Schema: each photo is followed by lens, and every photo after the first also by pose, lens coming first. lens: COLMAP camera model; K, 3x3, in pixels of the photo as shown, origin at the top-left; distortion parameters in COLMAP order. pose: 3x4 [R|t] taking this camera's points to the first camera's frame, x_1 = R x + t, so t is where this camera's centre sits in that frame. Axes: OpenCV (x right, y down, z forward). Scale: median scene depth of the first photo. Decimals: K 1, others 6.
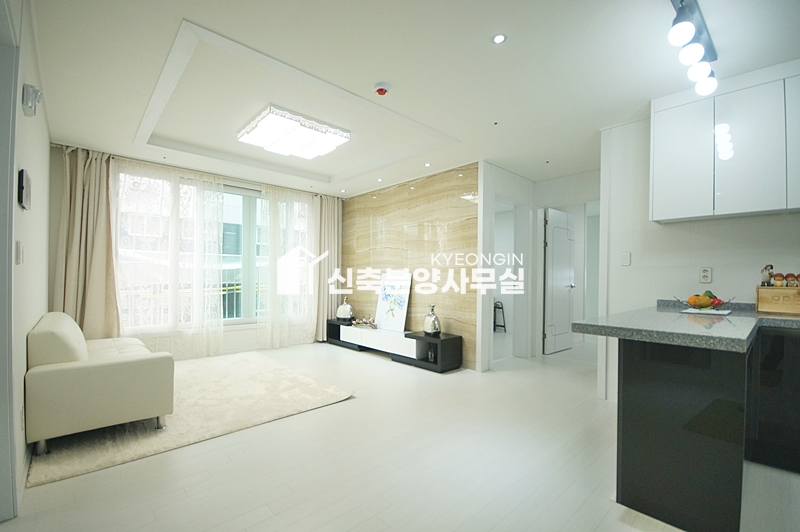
lens RADIAL K [[350.6, 0, 398.4], [0, 350.6, 276.8], [0, 0, 1]] dist [-0.001387, -0.000627]
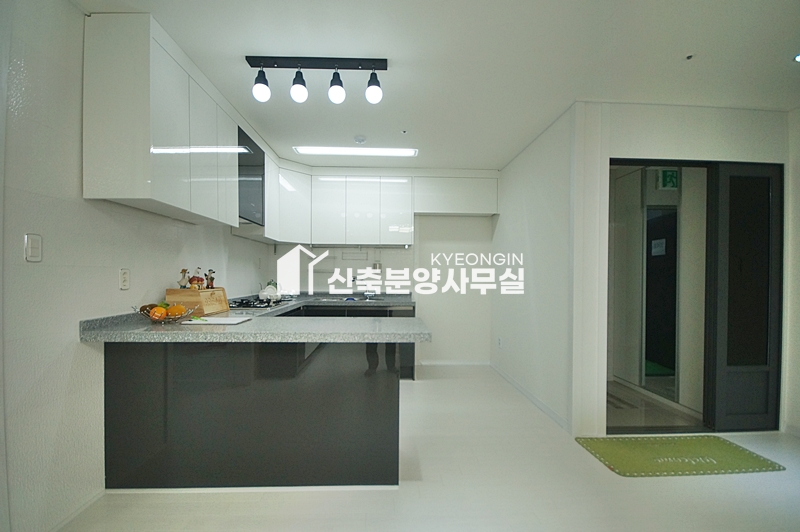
lens RADIAL K [[350.6, 0, 398.4], [0, 350.6, 276.8], [0, 0, 1]] dist [-0.001387, -0.000627]
pose [[-0.759560, -0.021440, 0.650084, -0.041564], [-0.016840, 0.999770, 0.013297, -0.019125], [-0.650219, -0.000848, -0.759746, 0.745620]]
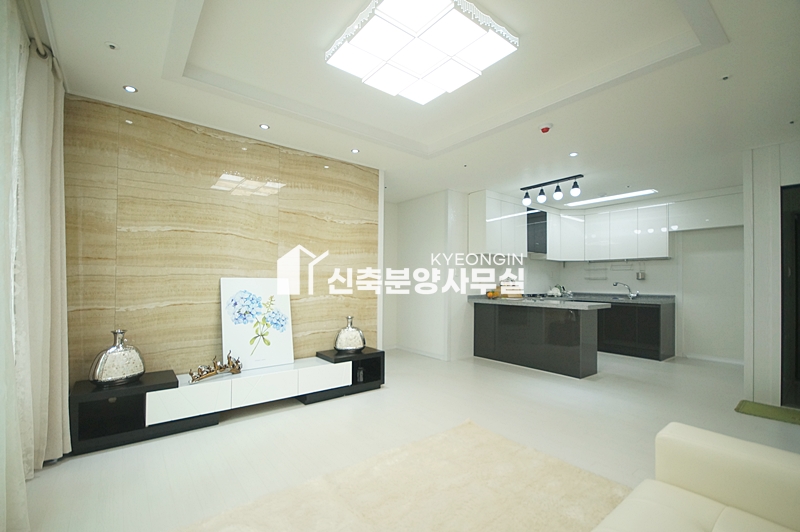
lens RADIAL K [[350.6, 0, 398.4], [0, 350.6, 276.8], [0, 0, 1]] dist [-0.001387, -0.000627]
pose [[0.080857, 0.005024, 0.996713, -0.745583], [-0.008421, 0.999955, -0.004358, -0.013441], [-0.996690, -0.008041, 0.080895, 0.820701]]
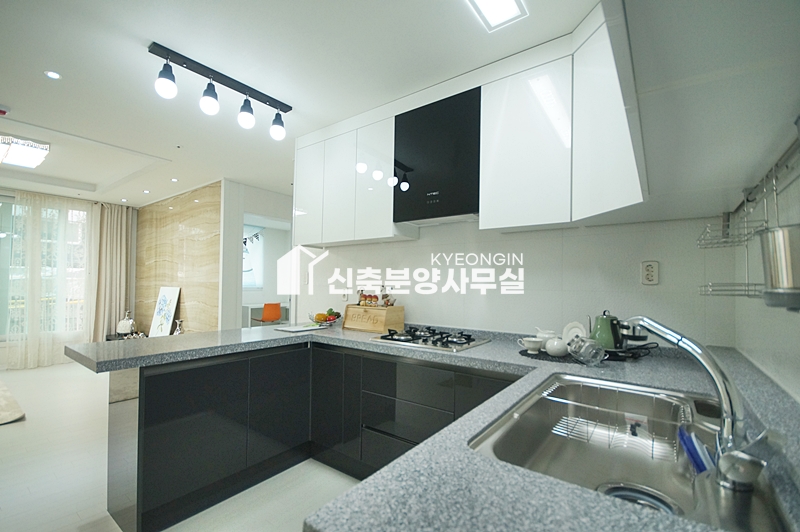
lens RADIAL K [[356.3, 0, 391.5], [0, 356.3, 280.1], [0, 0, 1]] dist [-0.000165, -0.000088]
pose [[0.985604, 0.005403, 0.168983, 0.520404], [-0.003398, 0.999920, -0.012154, -0.023181], [-0.169036, 0.011405, 0.985544, -0.104088]]
